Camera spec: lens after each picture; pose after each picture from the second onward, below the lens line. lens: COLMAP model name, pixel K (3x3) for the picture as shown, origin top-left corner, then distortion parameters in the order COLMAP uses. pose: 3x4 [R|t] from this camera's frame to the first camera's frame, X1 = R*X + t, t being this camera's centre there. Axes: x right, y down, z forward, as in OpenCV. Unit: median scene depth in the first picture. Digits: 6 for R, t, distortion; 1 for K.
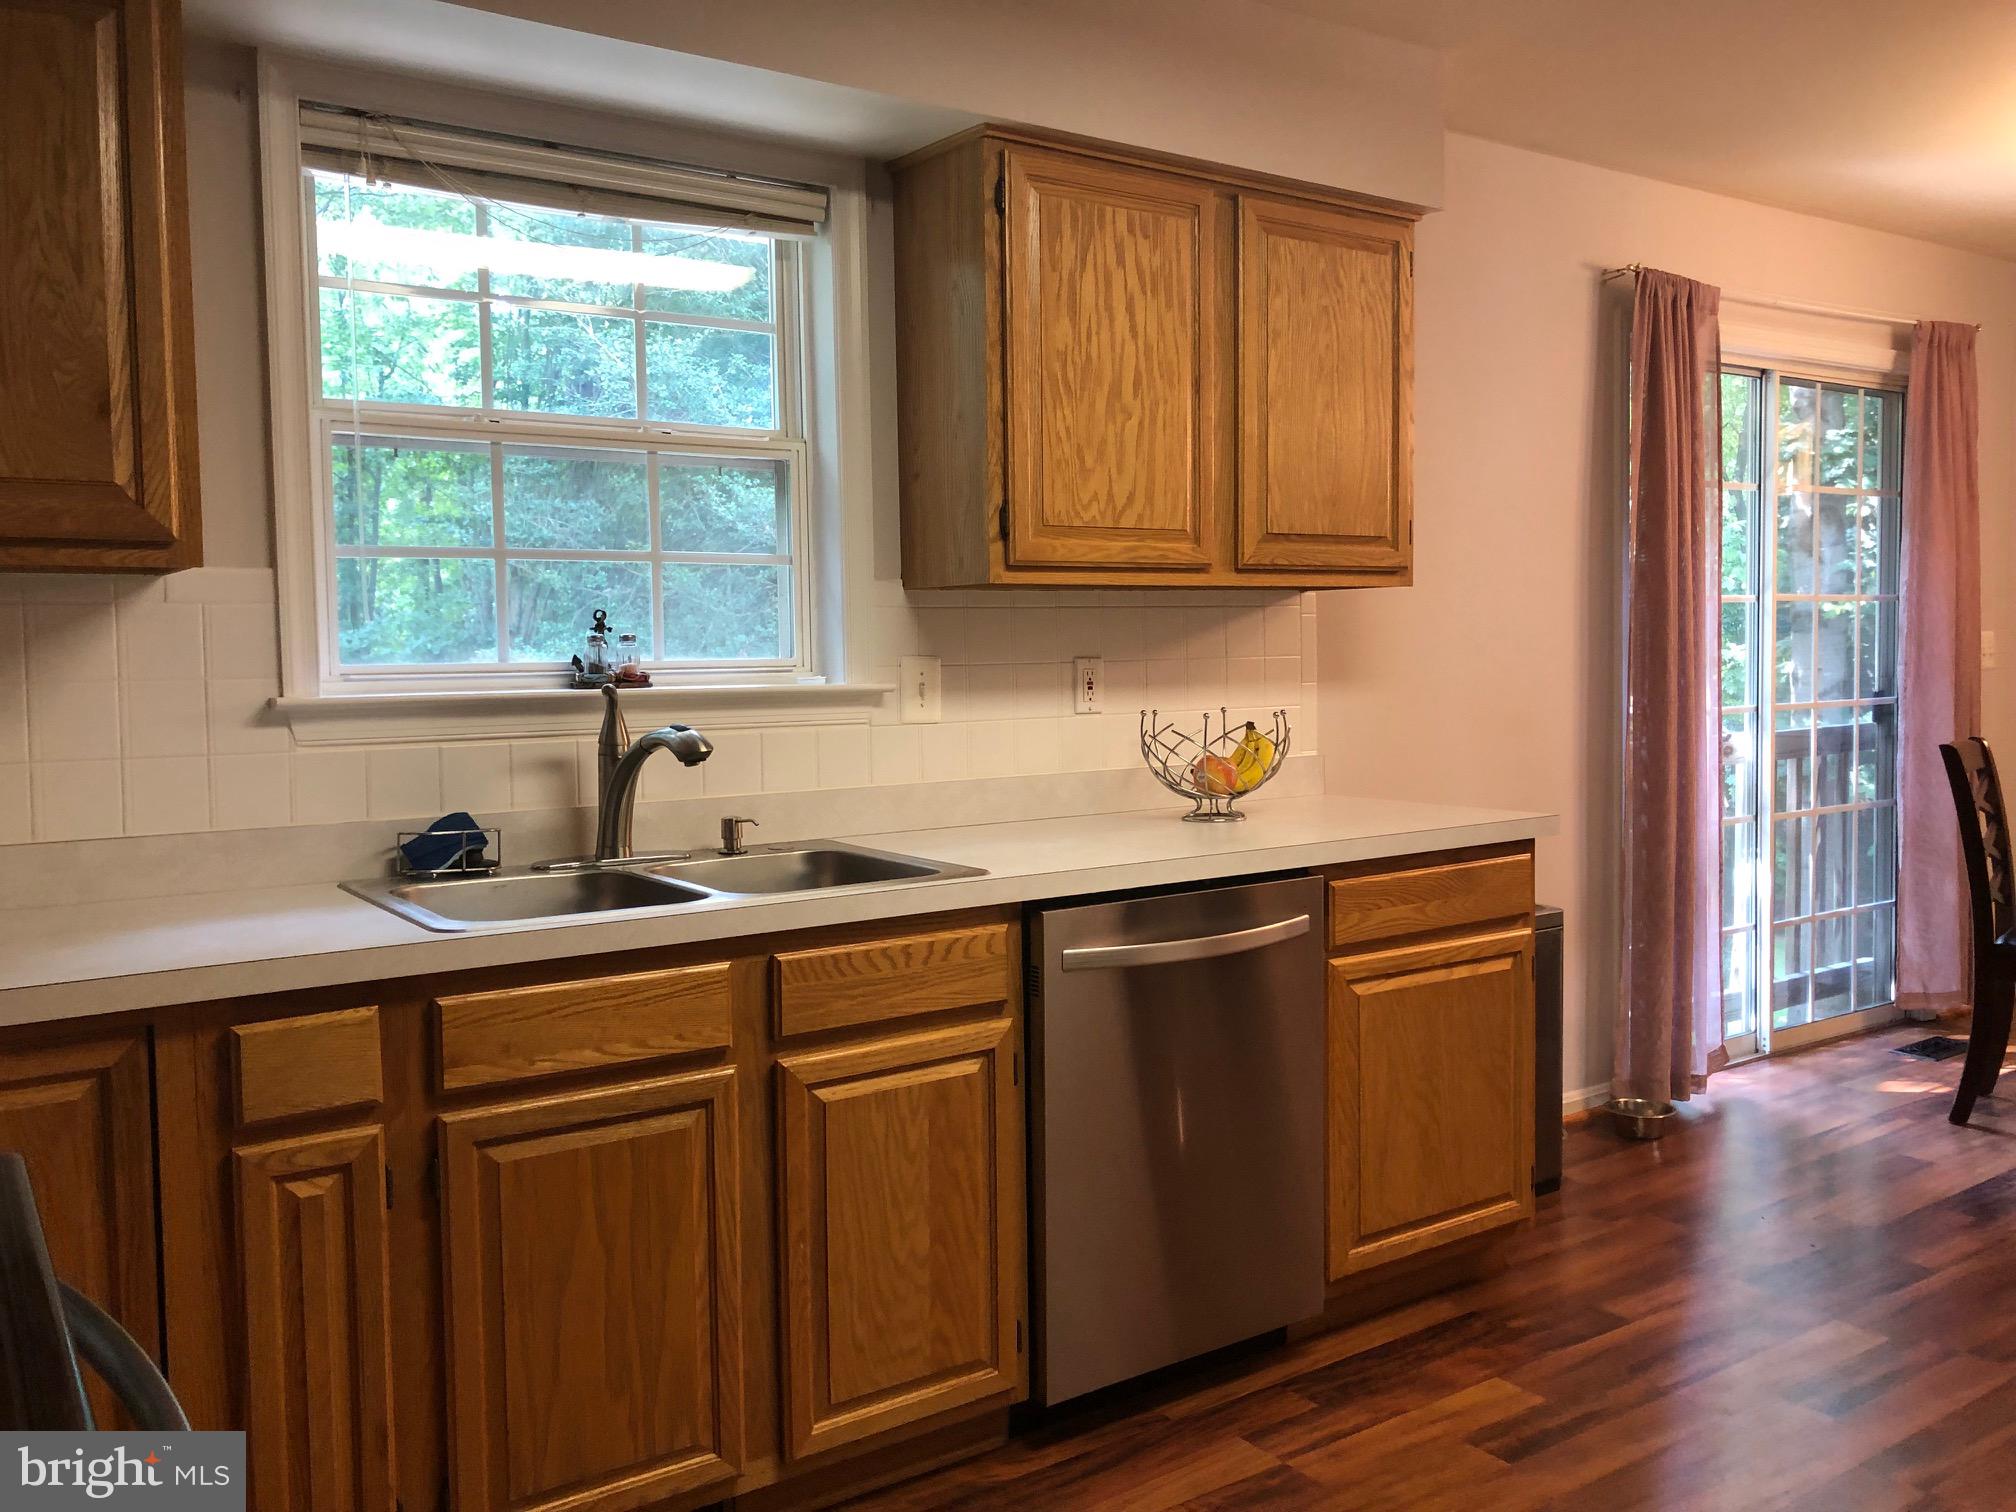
lens RADIAL K [[1623.8, 0, 1008.0], [0, 1623.8, 756.0], [0, 0, 1]] dist [0.080229, -0.102048]
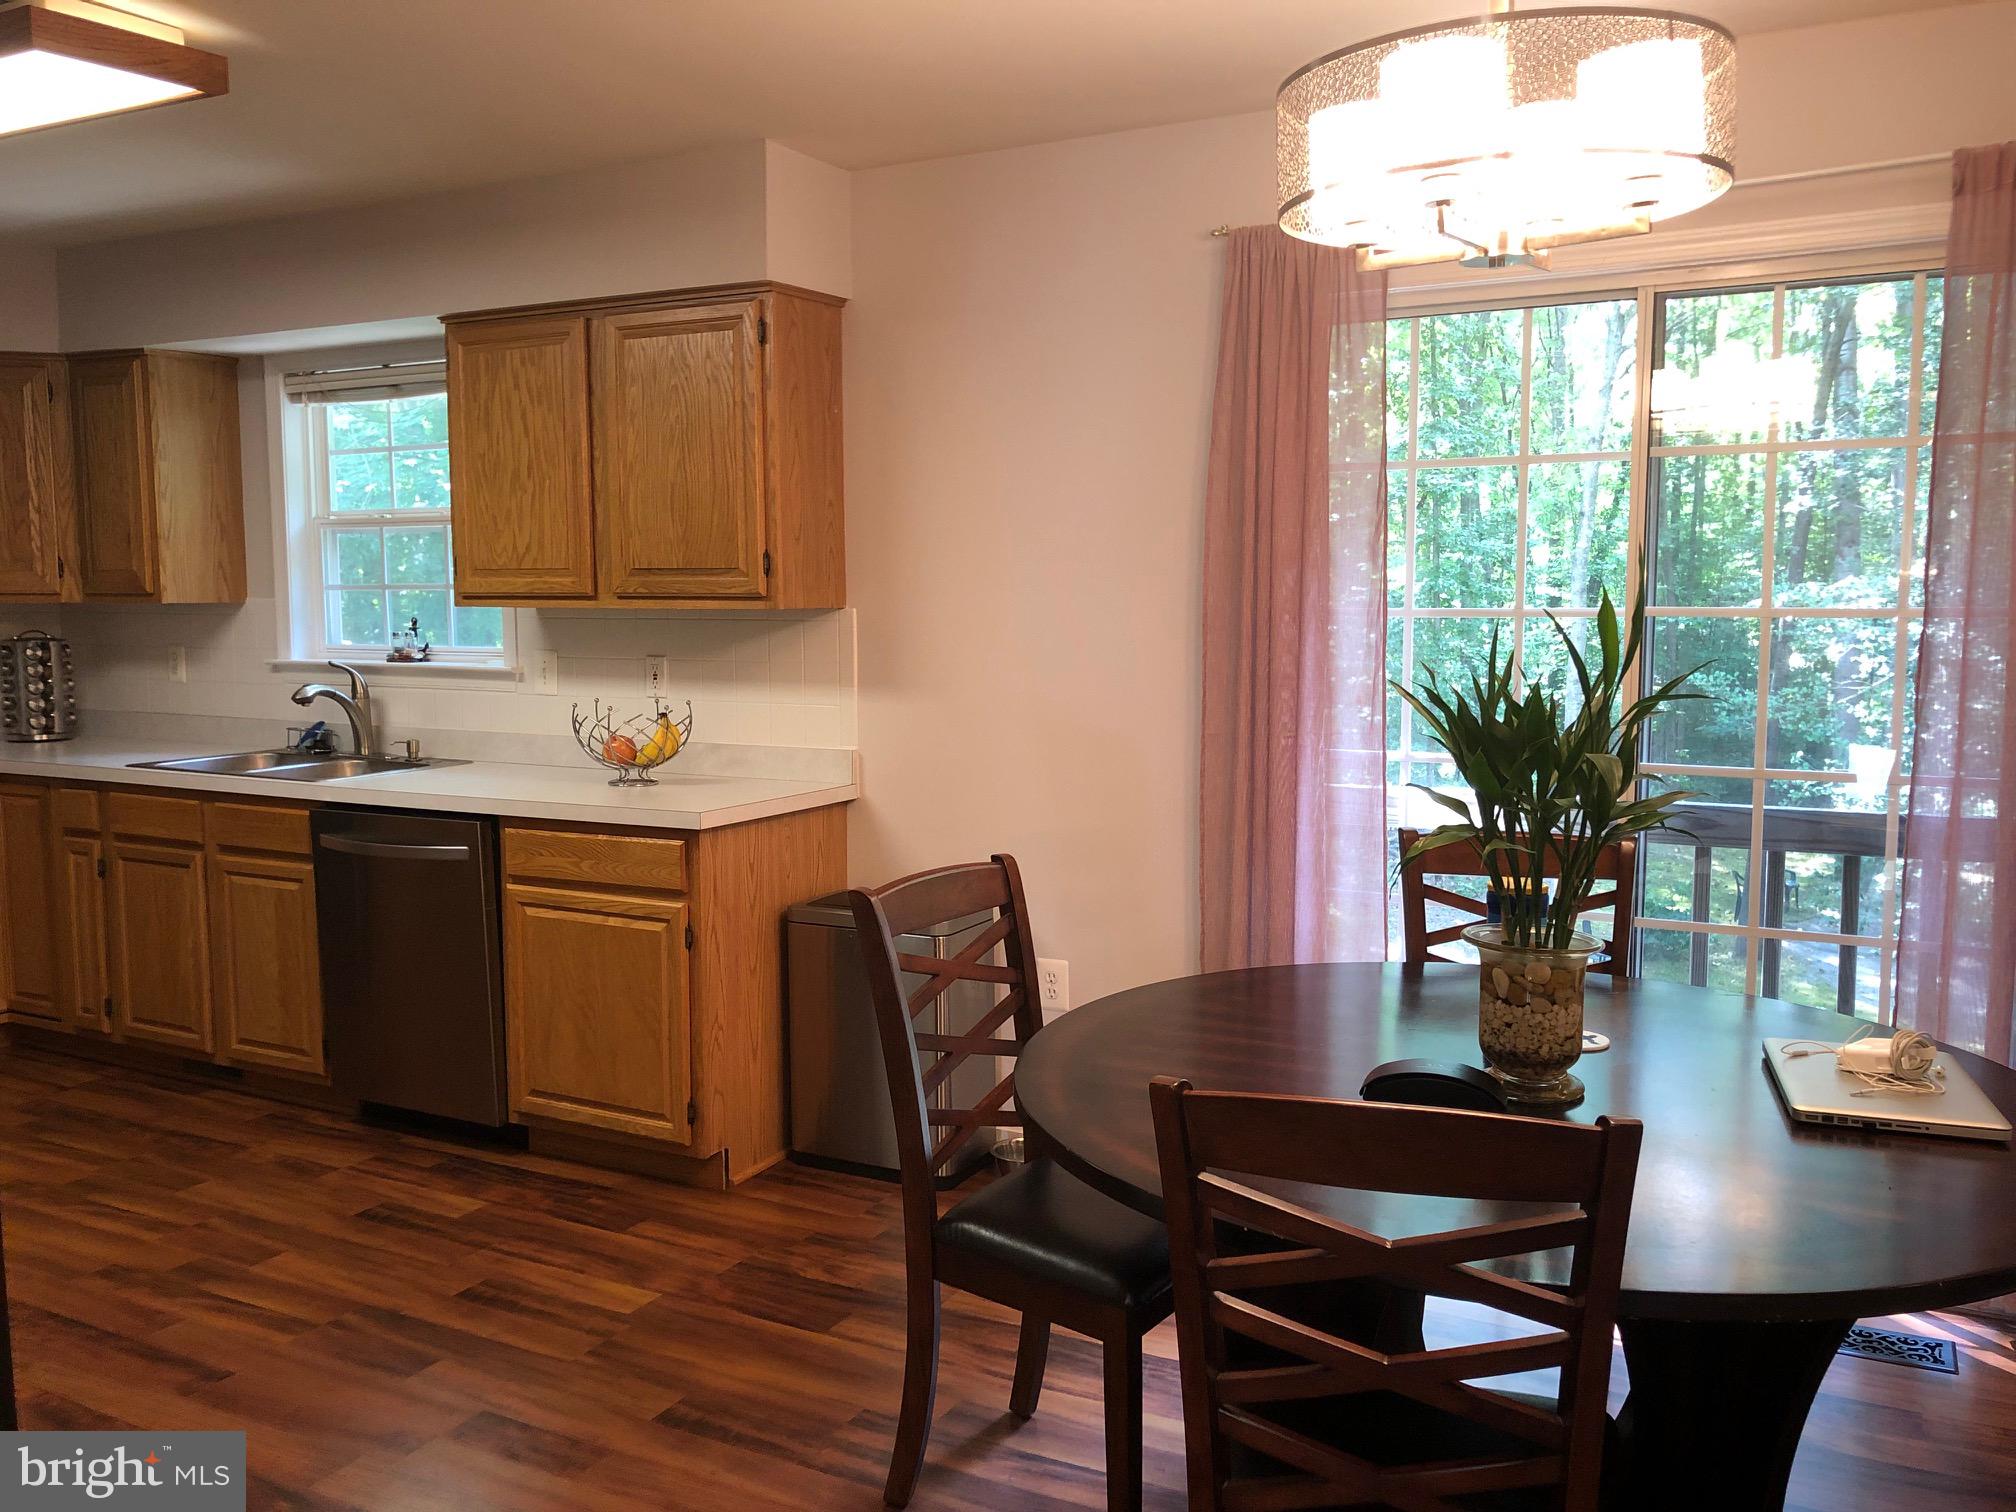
lens RADIAL K [[1644.3, 0, 1000.3], [0, 1644.3, 757.8], [0, 0, 1]] dist [0.029892, -0.047865]
pose [[0.459493, 0.105811, -0.881856, 1.554914], [-0.064650, 0.994229, 0.085608, -0.124172], [0.885825, 0.017675, 0.463682, 0.689807]]
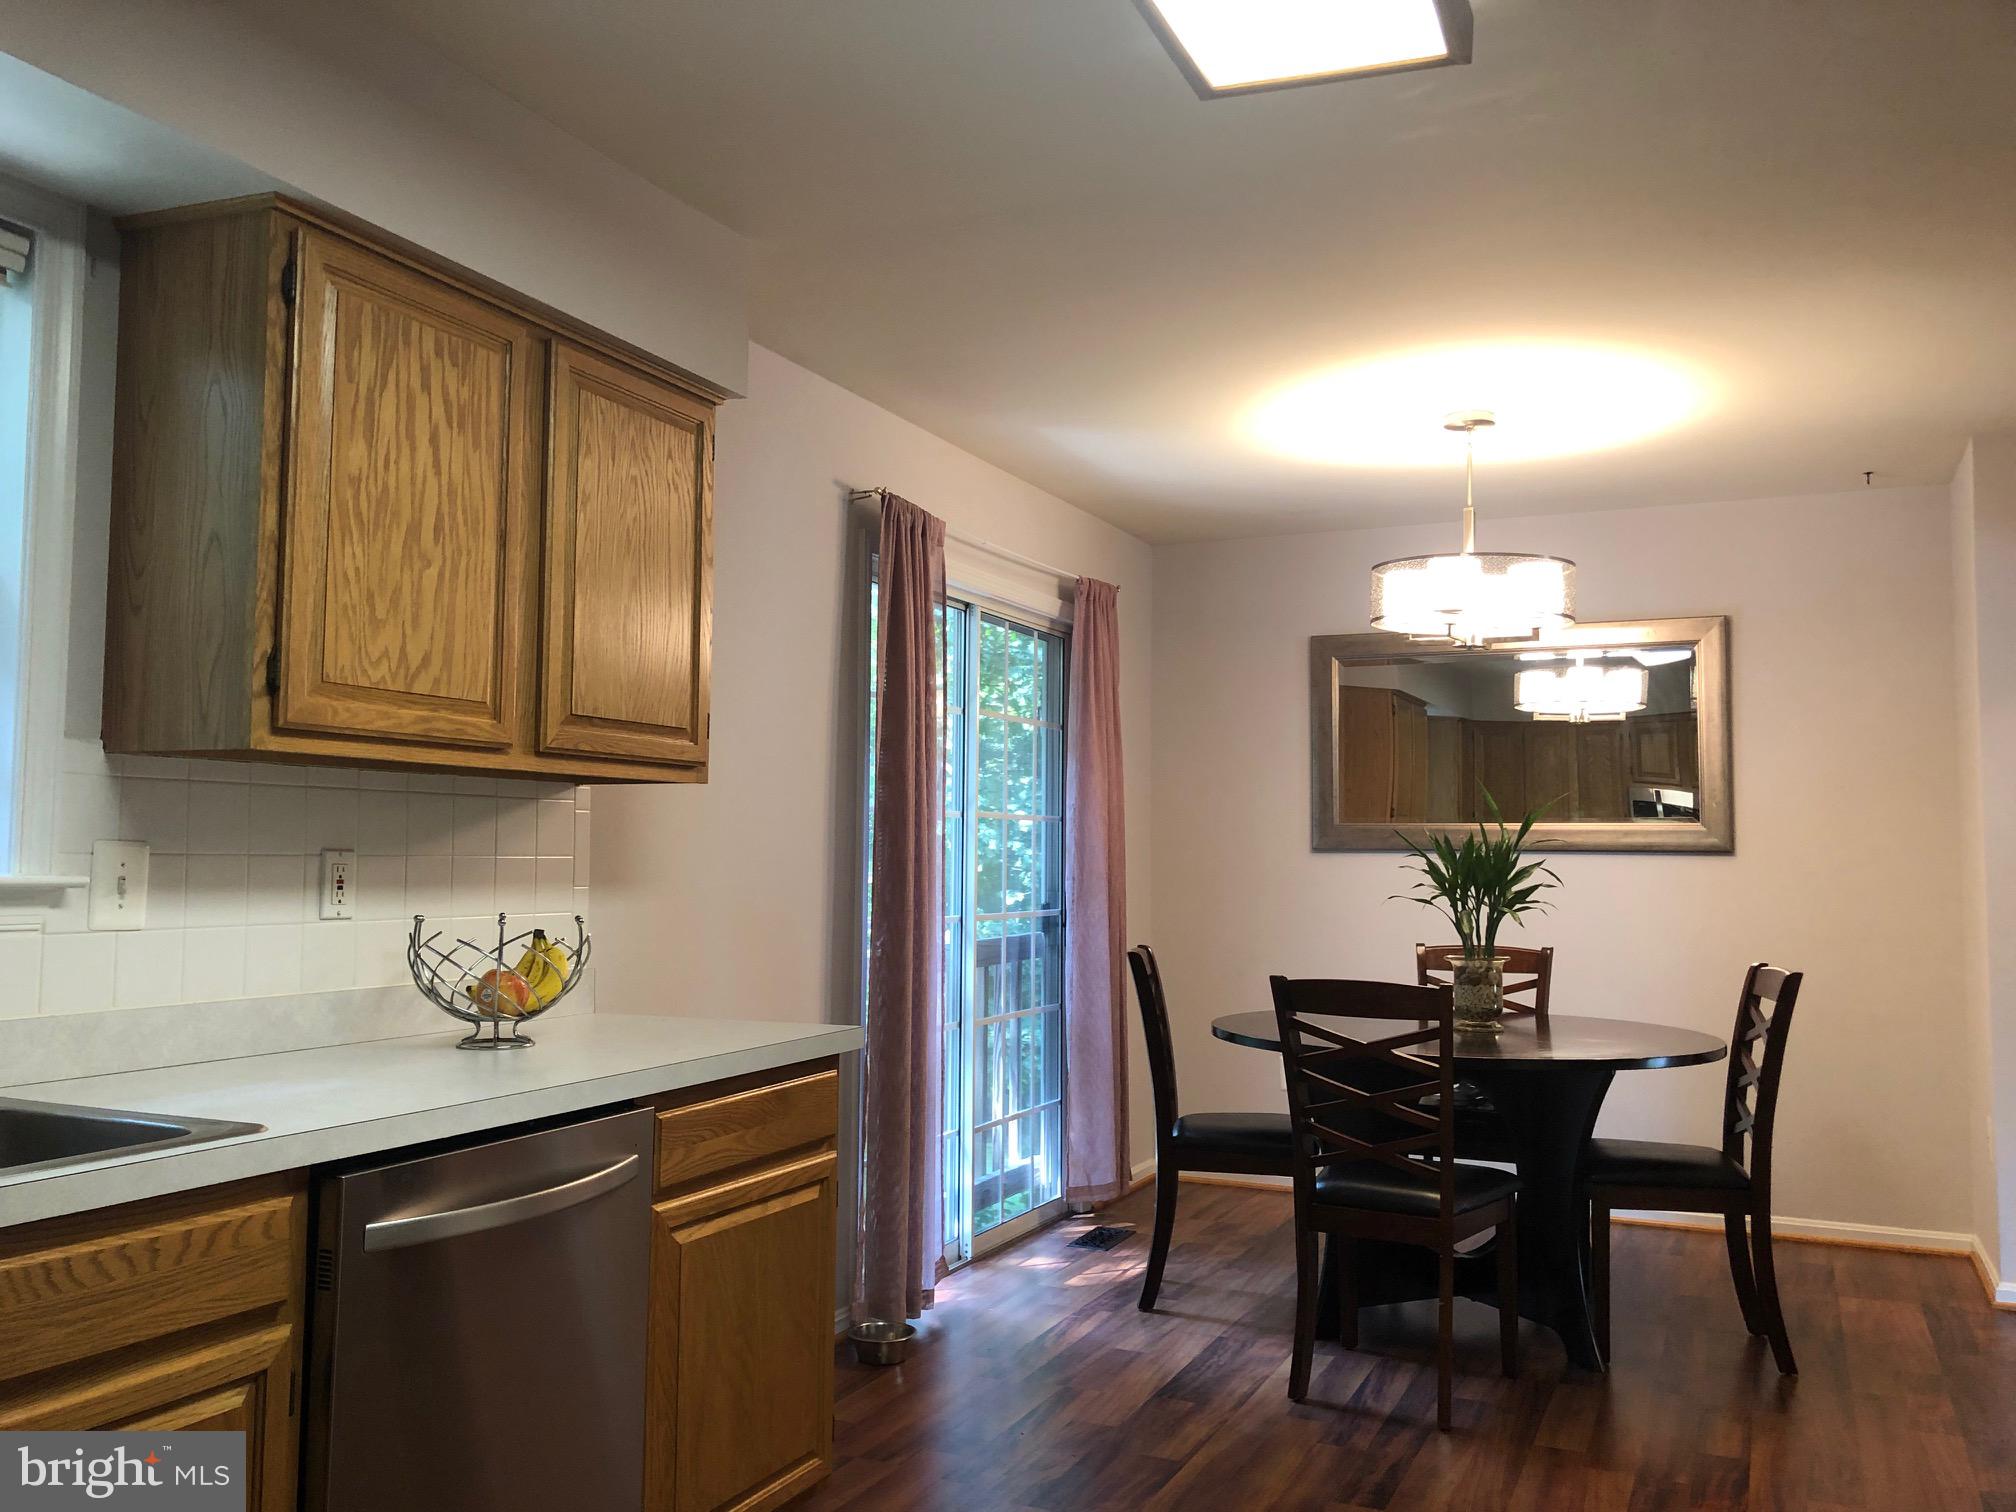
lens RADIAL K [[1644.3, 0, 1000.3], [0, 1644.3, 757.8], [0, 0, 1]] dist [0.029892, -0.047865]
pose [[0.860638, 0.054360, 0.506308, -0.096119], [0.011786, 0.991893, -0.126528, 0.002419], [-0.509081, 0.114862, 0.853020, 0.131287]]
